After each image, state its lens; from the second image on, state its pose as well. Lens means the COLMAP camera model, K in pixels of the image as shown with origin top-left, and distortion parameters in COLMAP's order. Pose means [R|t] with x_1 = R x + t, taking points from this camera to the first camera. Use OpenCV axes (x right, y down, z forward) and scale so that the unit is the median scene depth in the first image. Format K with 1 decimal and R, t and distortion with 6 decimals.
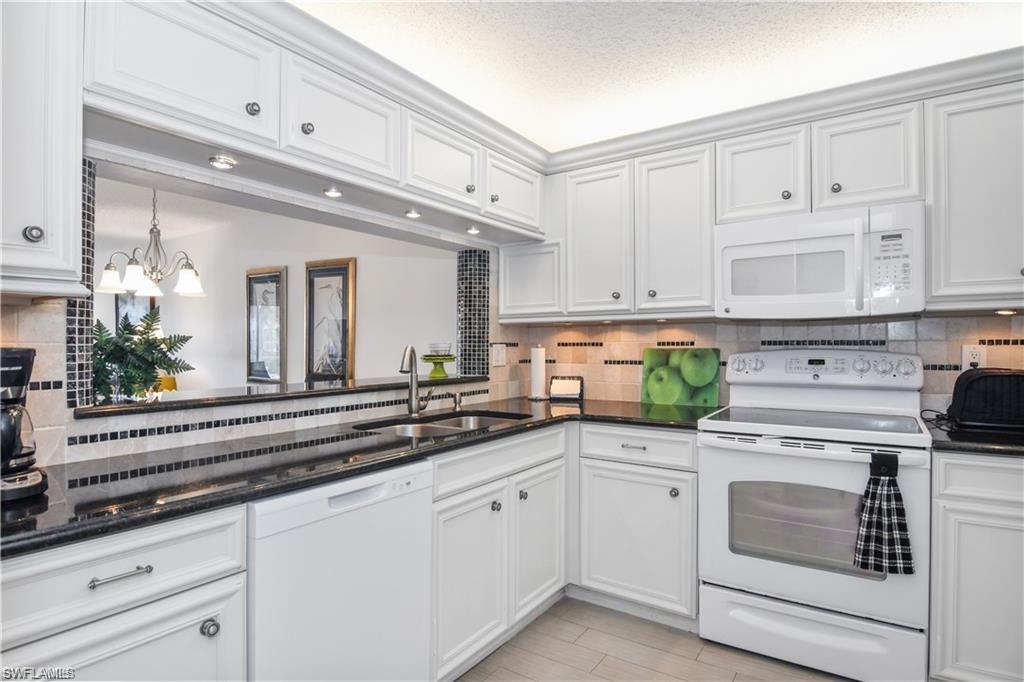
lens RADIAL K [[552.7, 0, 512.0], [0, 552.7, 341.0], [0, 0, 1]] dist [0.000122, -0.031049]
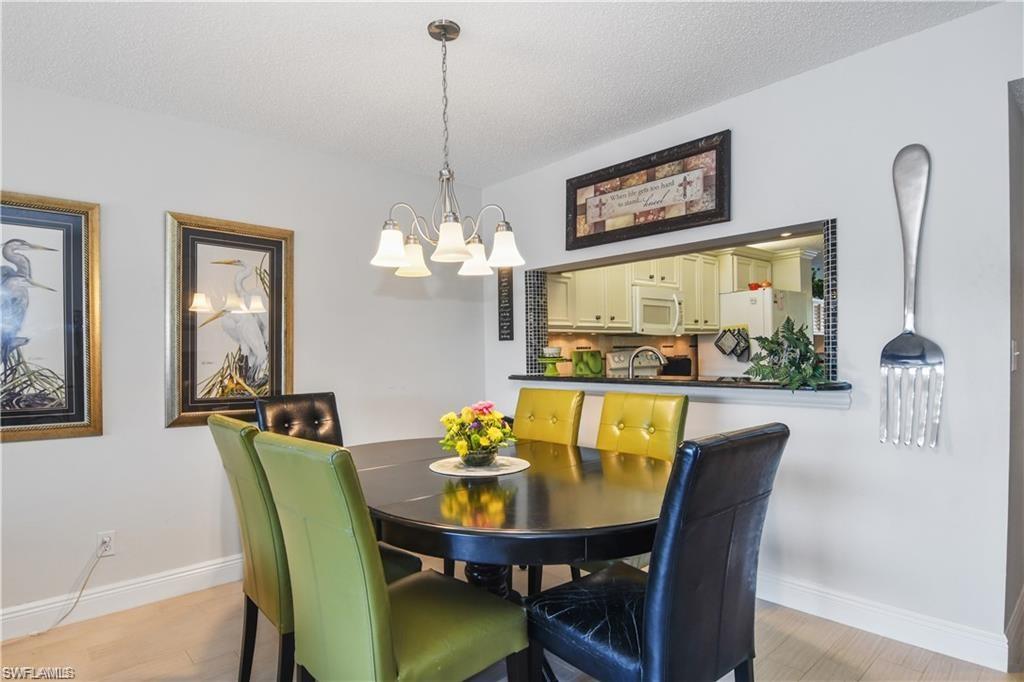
lens RADIAL K [[552.7, 0, 512.0], [0, 552.7, 341.0], [0, 0, 1]] dist [0.000122, -0.031049]
pose [[0.240764, 0.016324, 0.970446, -1.337412], [0.010407, 0.999758, -0.019399, 0.013621], [-0.970528, 0.014770, 0.240536, 0.797119]]
